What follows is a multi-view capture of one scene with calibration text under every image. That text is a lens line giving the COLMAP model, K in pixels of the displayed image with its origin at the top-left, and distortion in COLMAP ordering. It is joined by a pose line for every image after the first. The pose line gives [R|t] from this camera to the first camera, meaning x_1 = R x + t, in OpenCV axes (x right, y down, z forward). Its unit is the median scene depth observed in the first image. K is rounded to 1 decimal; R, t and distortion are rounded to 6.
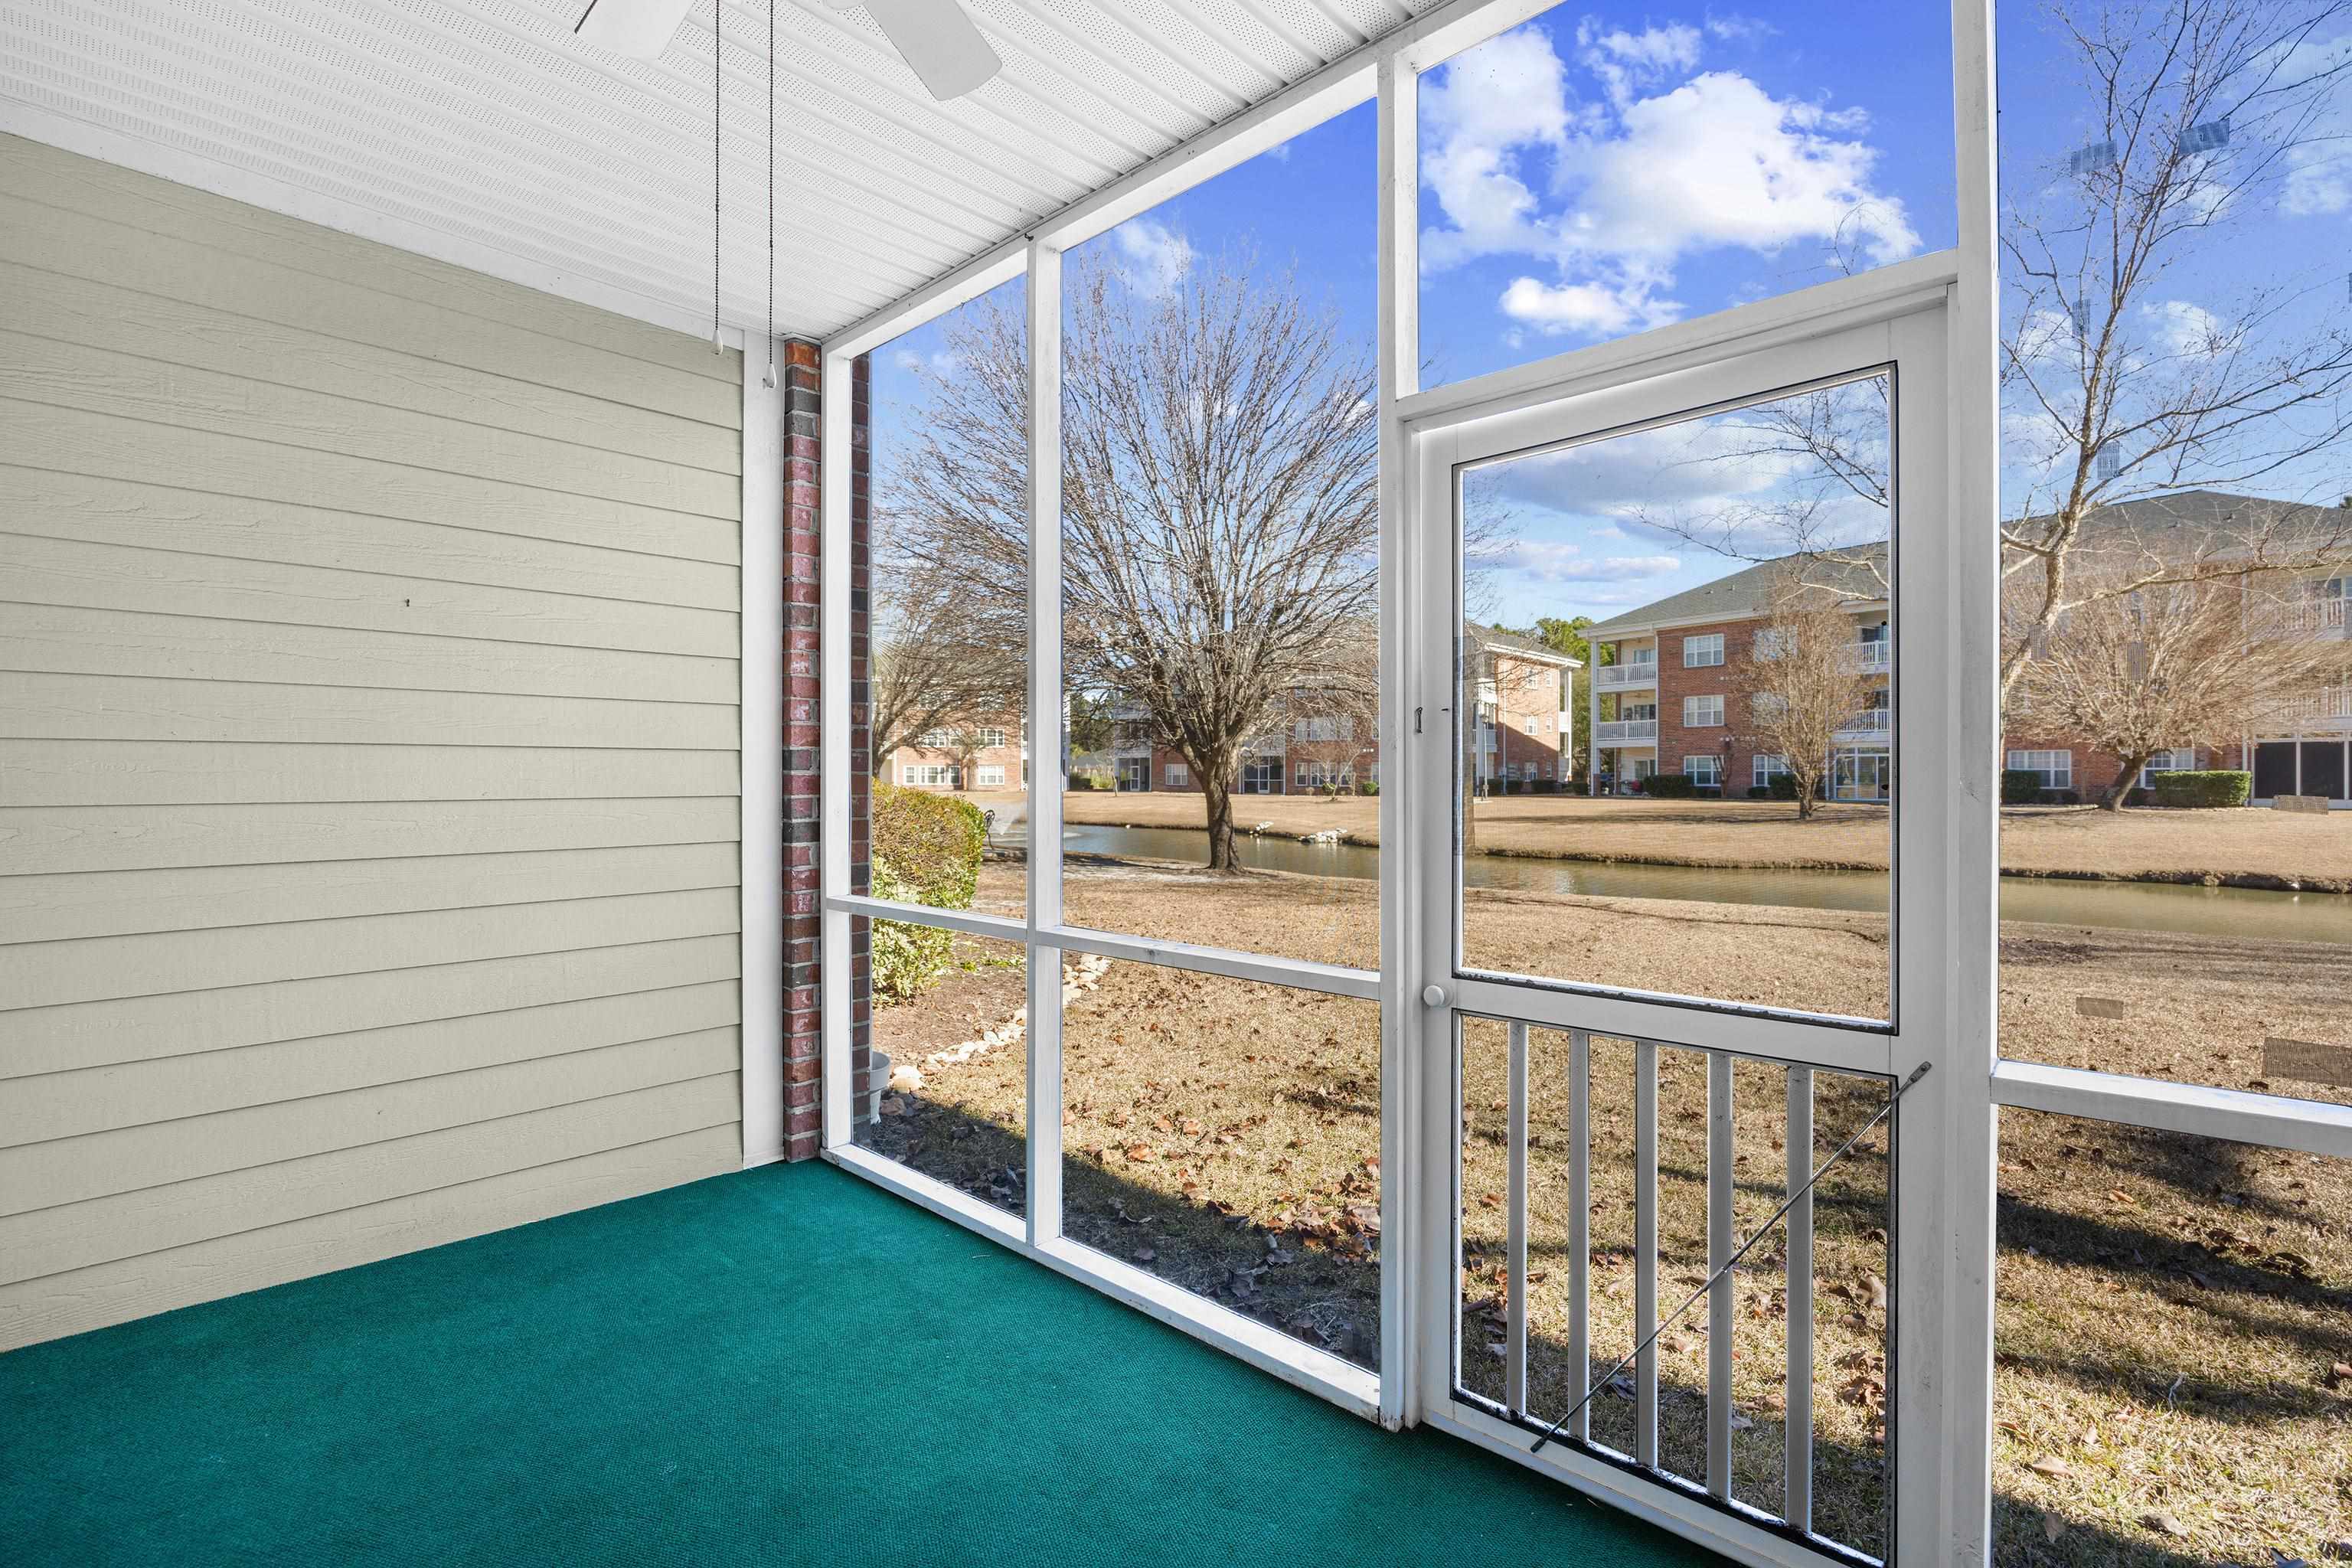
lens RADIAL K [[1082.2, 0, 1174.1], [0, 1082.2, 779.5], [0, 0, 1]] dist [-0.013597, 0.000147]
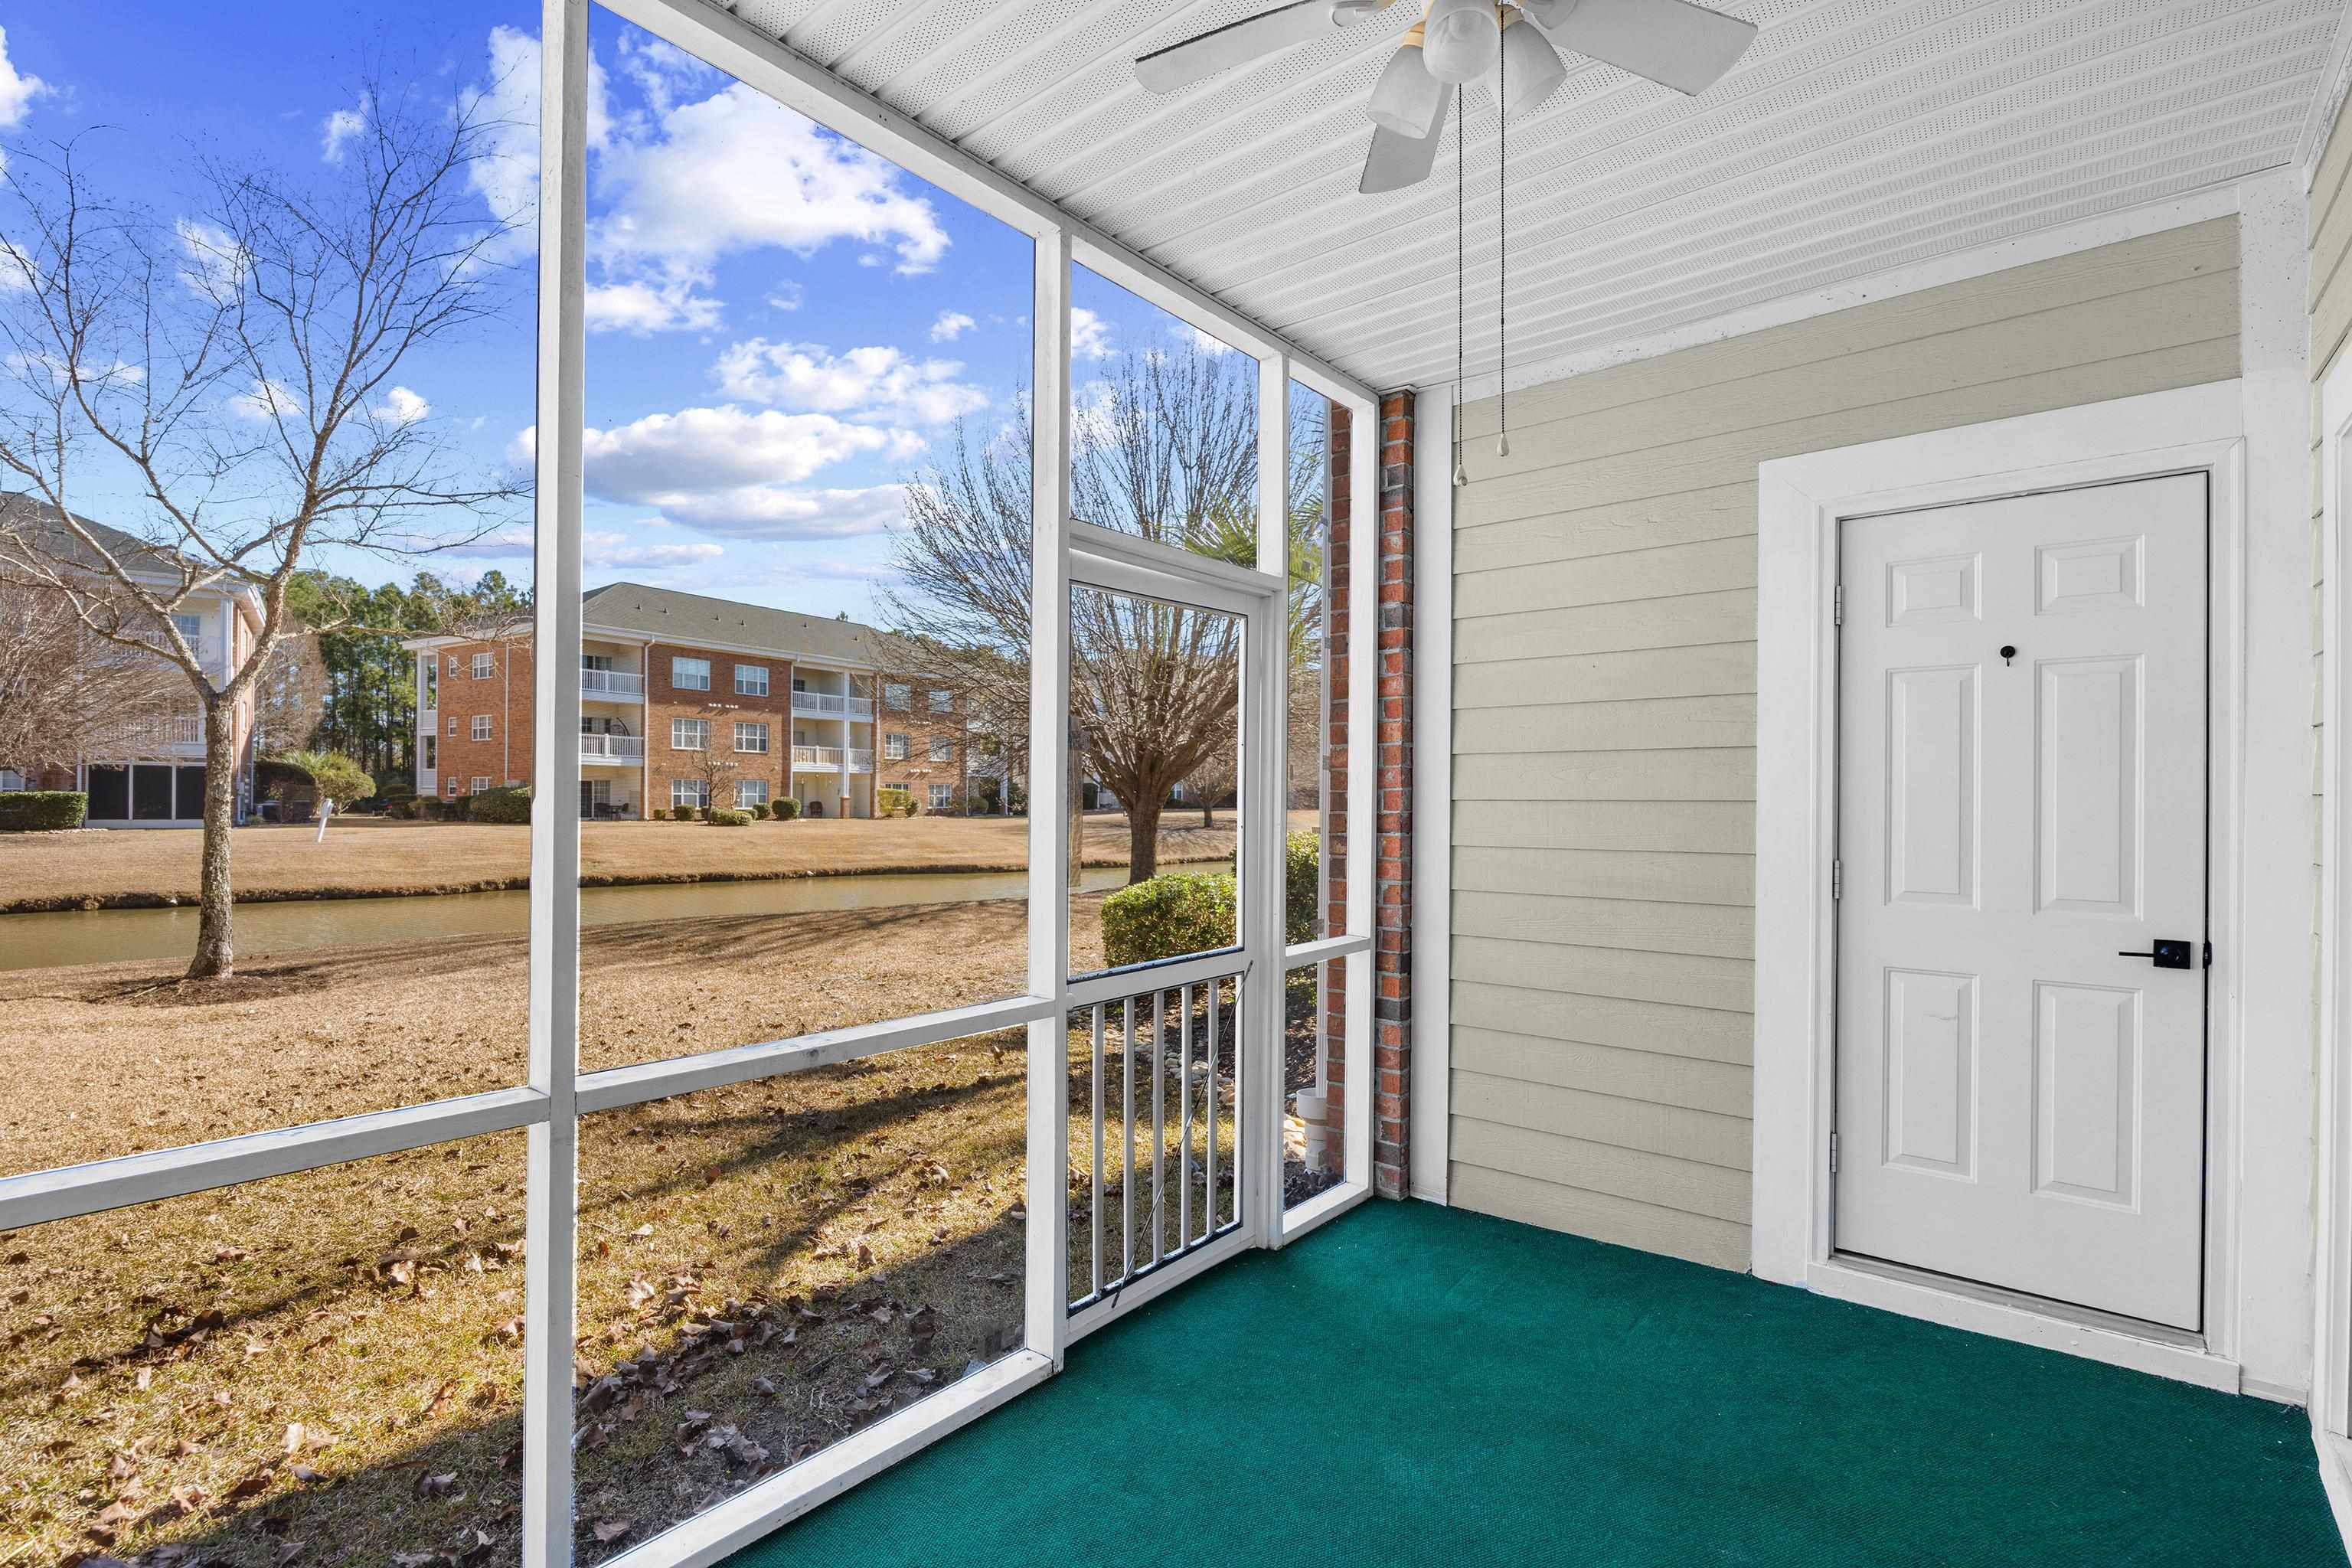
lens RADIAL K [[1092.8, 0, 1140.1], [0, 1092.8, 794.7], [0, 0, 1]] dist [-0.013836, 0.000178]
pose [[-0.049773, 0.007531, 0.998732, -0.209511], [-0.003512, 0.999964, -0.007715, -0.006046], [-0.998754, -0.003892, -0.049745, 0.199714]]
